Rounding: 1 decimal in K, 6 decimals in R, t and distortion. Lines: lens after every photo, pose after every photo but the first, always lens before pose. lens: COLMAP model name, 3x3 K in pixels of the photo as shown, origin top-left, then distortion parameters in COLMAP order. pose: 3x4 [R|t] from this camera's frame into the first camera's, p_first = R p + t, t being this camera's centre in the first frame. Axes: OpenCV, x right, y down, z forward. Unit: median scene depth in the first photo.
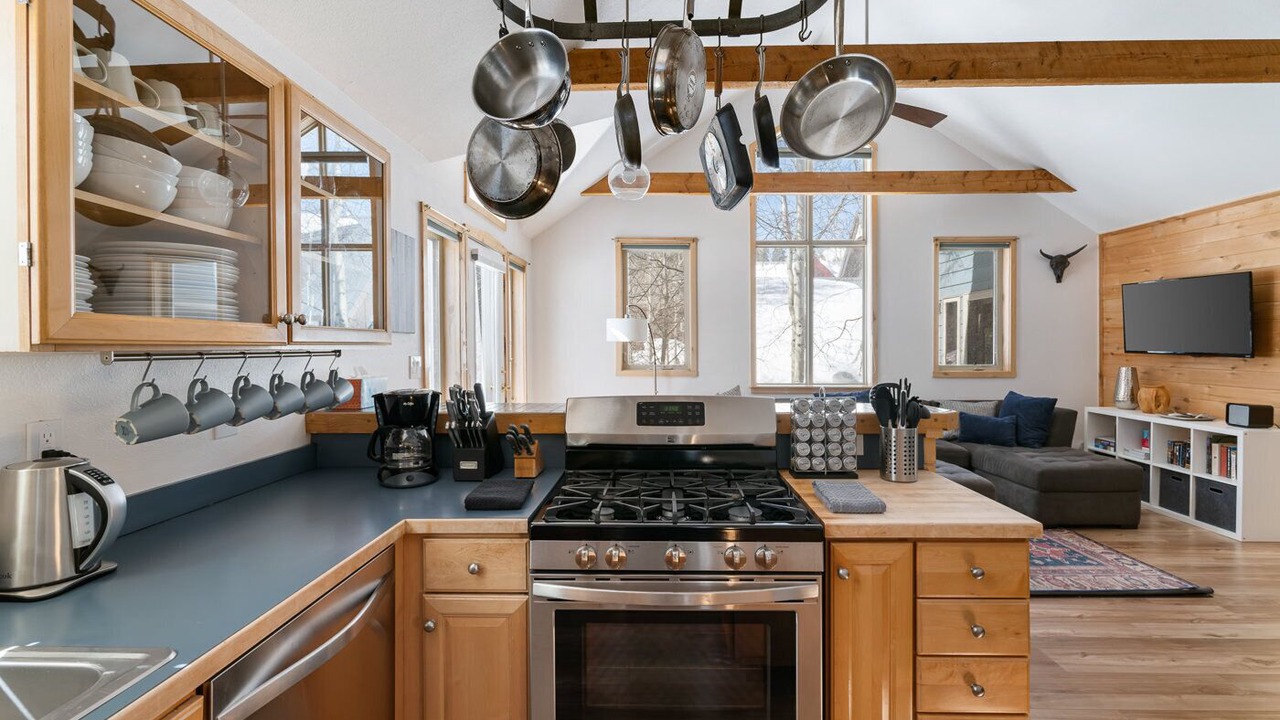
lens RADIAL K [[560.5, 0, 647.6], [0, 560.5, 354.2], [0, 0, 1]] dist [-0.002493, 0.000941]
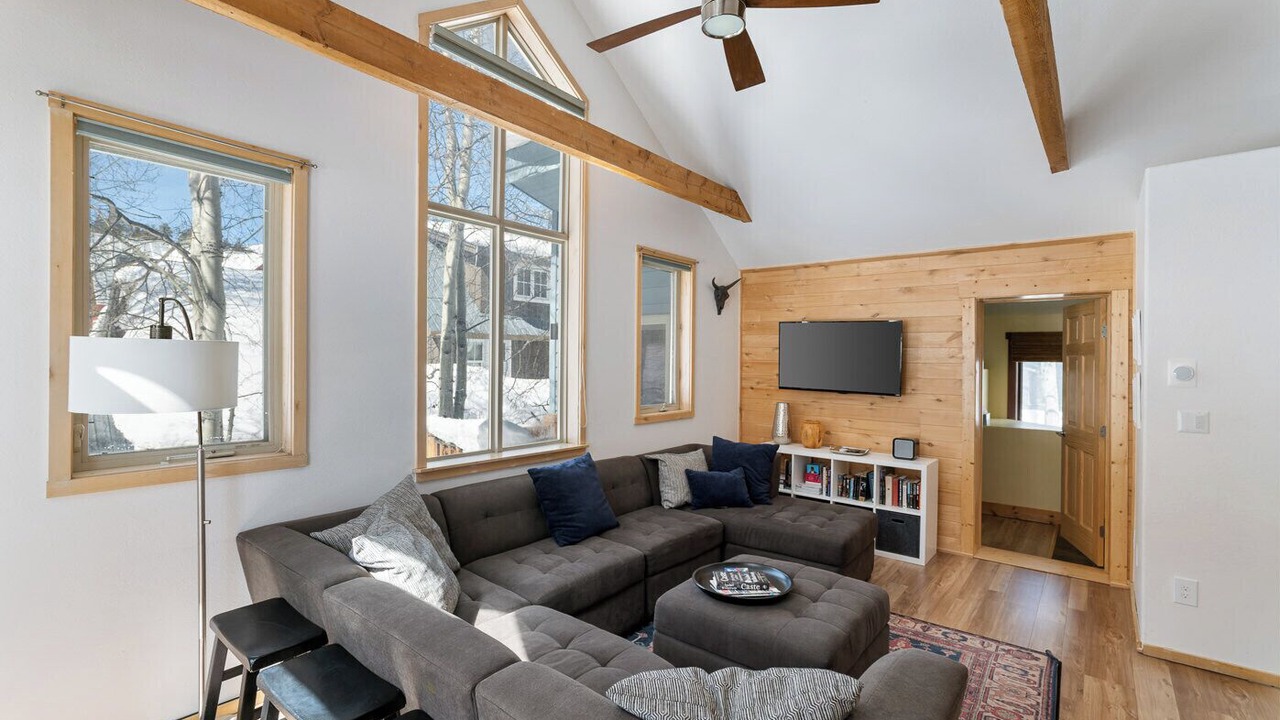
lens RADIAL K [[574.6, 0, 653.4], [0, 574.6, 357.4], [0, 0, 1]] dist [-0.004090, 0.001539]
pose [[0.606333, 0.011146, 0.795133, -0.326054], [-0.000056, 0.999902, -0.013974, -0.119749], [-0.795211, 0.008428, 0.606275, 1.454539]]
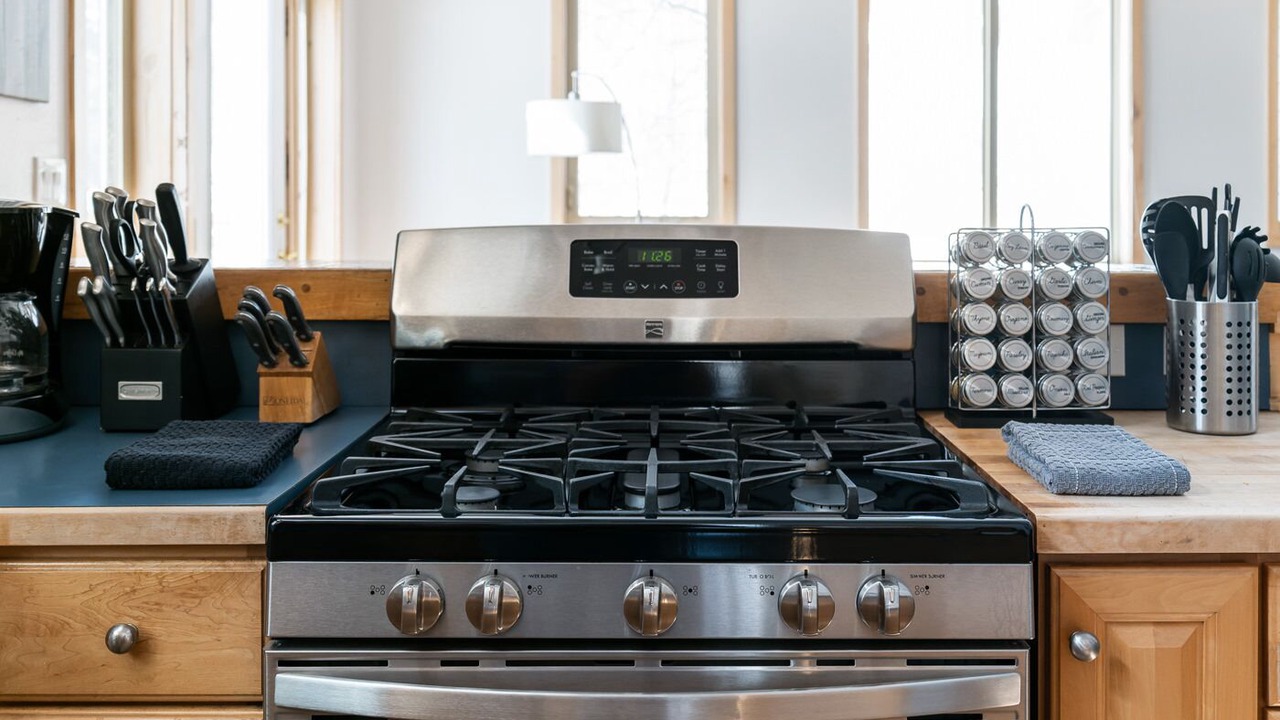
lens RADIAL K [[1238.3, 0, 673.3], [0, 1238.3, 202.0], [0, 0, 1]] dist [-0.000991, 0.000000]
pose [[0.999430, 0.007227, 0.032988, 0.025631], [-0.006651, 0.999824, -0.017550, 0.075095], [-0.033109, 0.017321, 0.999302, 0.108940]]
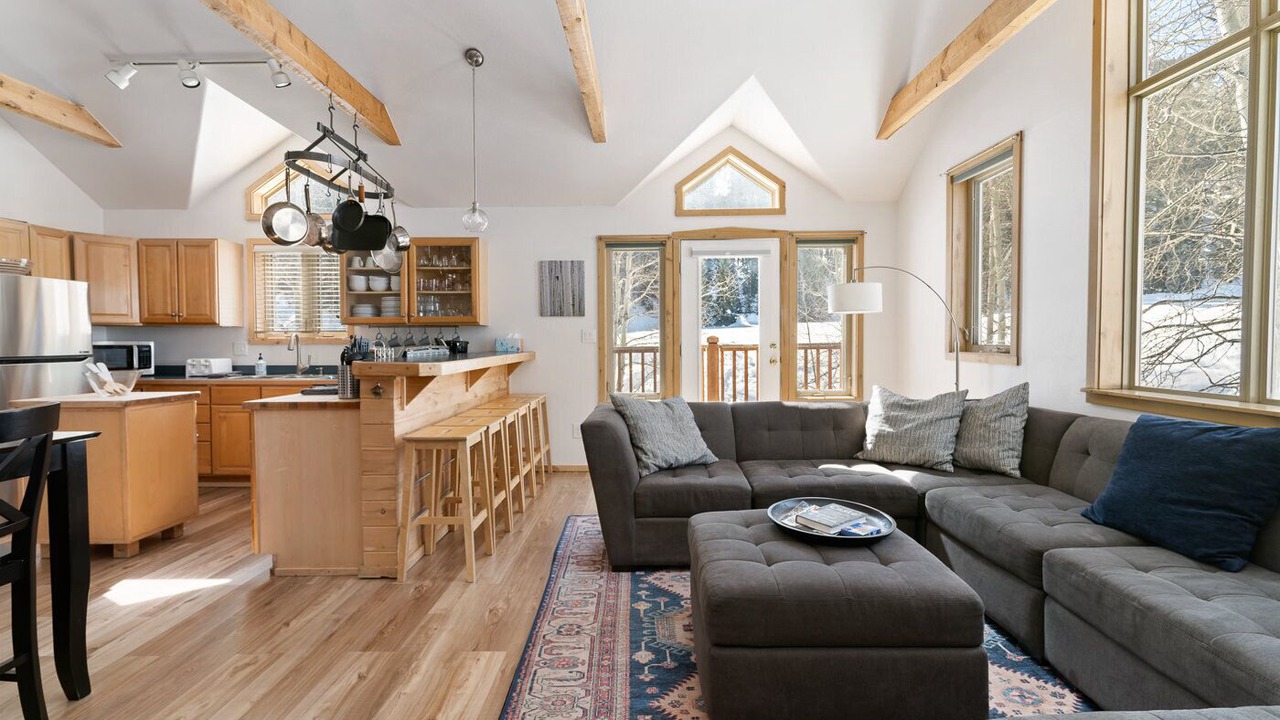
lens RADIAL K [[574.6, 0, 648.7], [0, 574.6, 353.7], [0, 0, 1]] dist [-0.004090, 0.001539]
pose [[0.015348, 0.023426, -0.999608, 2.035152], [-0.007911, 0.999697, 0.023307, 0.050511], [0.999851, 0.007550, 0.015529, 1.747206]]
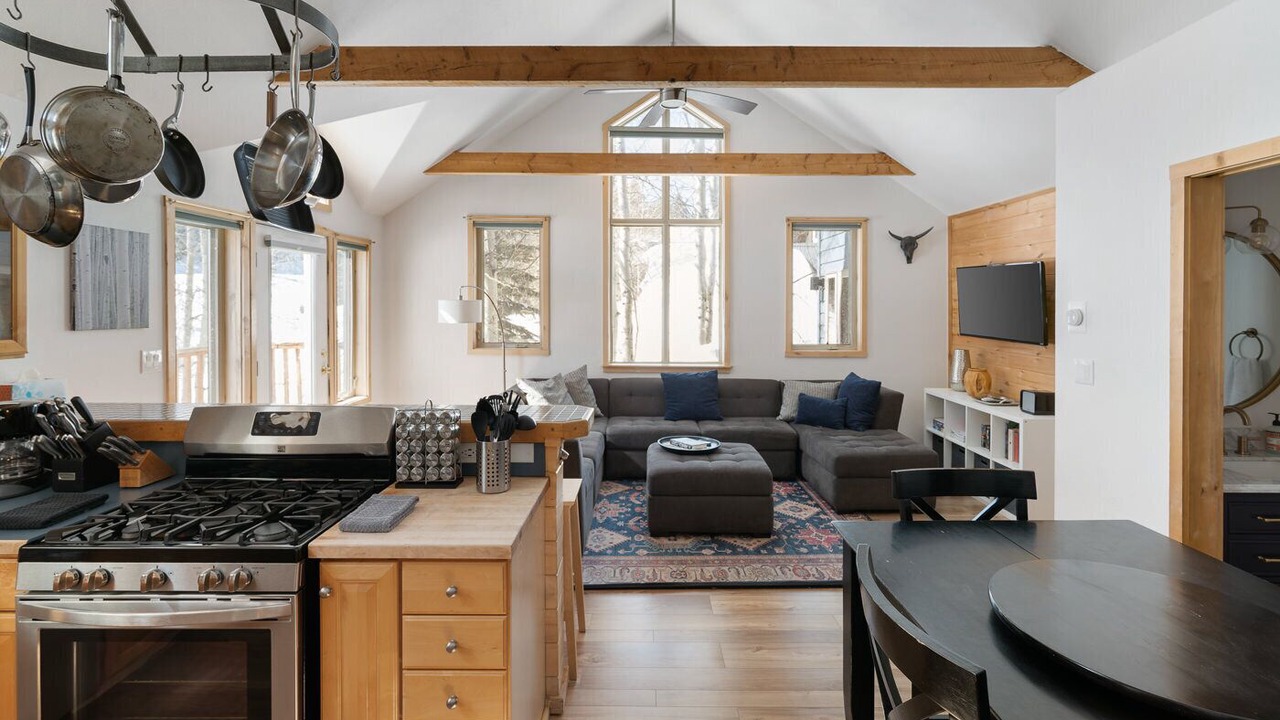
lens RADIAL K [[574.6, 0, 645.2], [0, 574.6, 309.1], [0, 0, 1]] dist [-0.004090, 0.001539]
pose [[0.999766, 0.004687, 0.021139, 0.692972], [-0.004508, 0.999953, -0.008549, -0.101012], [-0.021178, 0.008451, 0.999740, -0.072453]]
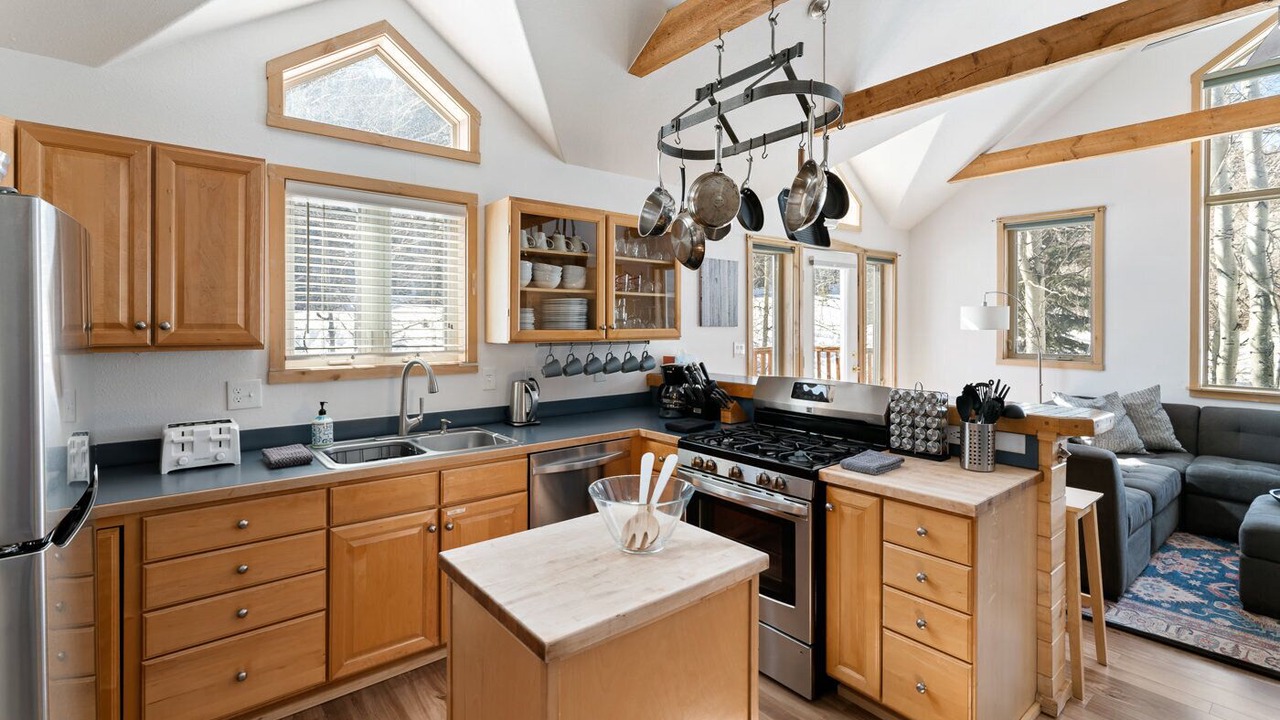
lens RADIAL K [[574.6, 0, 645.4], [0, 574.6, 333.6], [0, 0, 1]] dist [-0.004090, 0.001539]
pose [[0.650609, 0.016800, -0.759227, 0.866997], [-0.012111, 0.999858, 0.011746, -0.051180], [0.759316, 0.001553, 0.650720, -0.244769]]
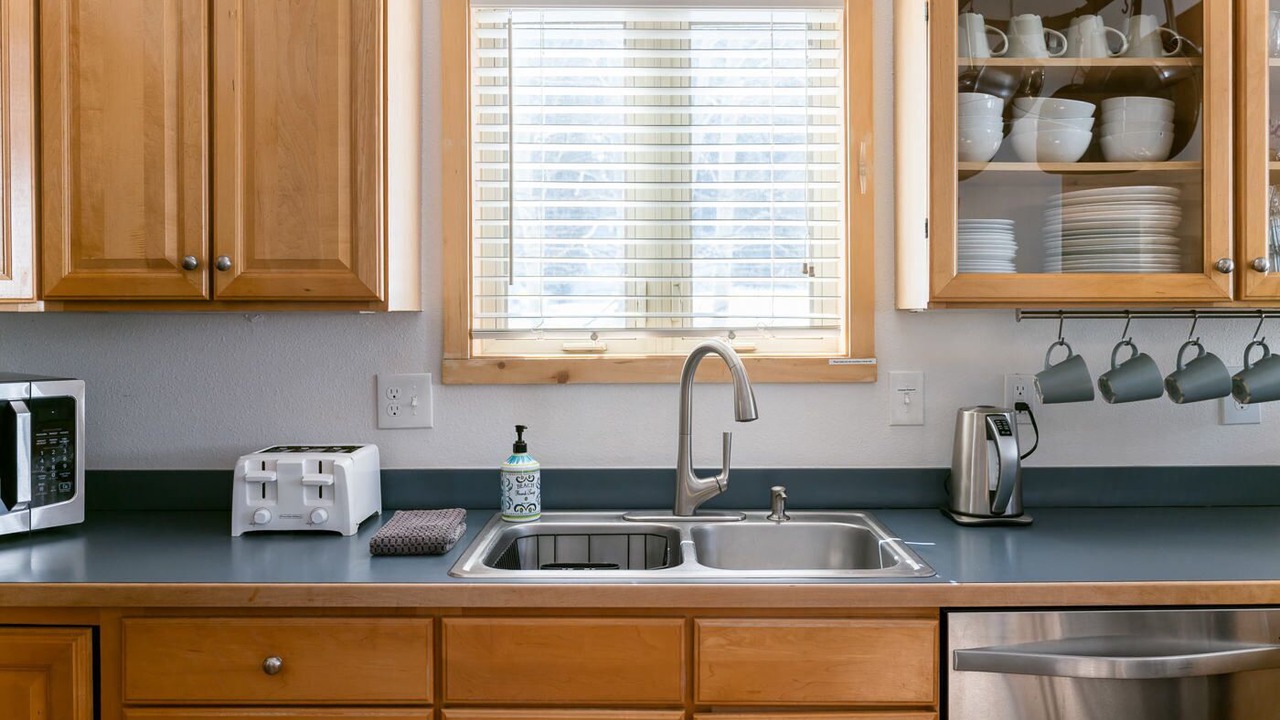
lens RADIAL K [[1037.9, 0, 652.8], [0, 1037.9, 318.6], [0, 0, 1]] dist [-0.002955, -0.006669]
pose [[0.016253, 0.013419, -0.999778, 0.540356], [-0.006316, 0.999891, 0.013318, -0.005199], [0.999848, 0.006098, 0.016336, 0.166966]]
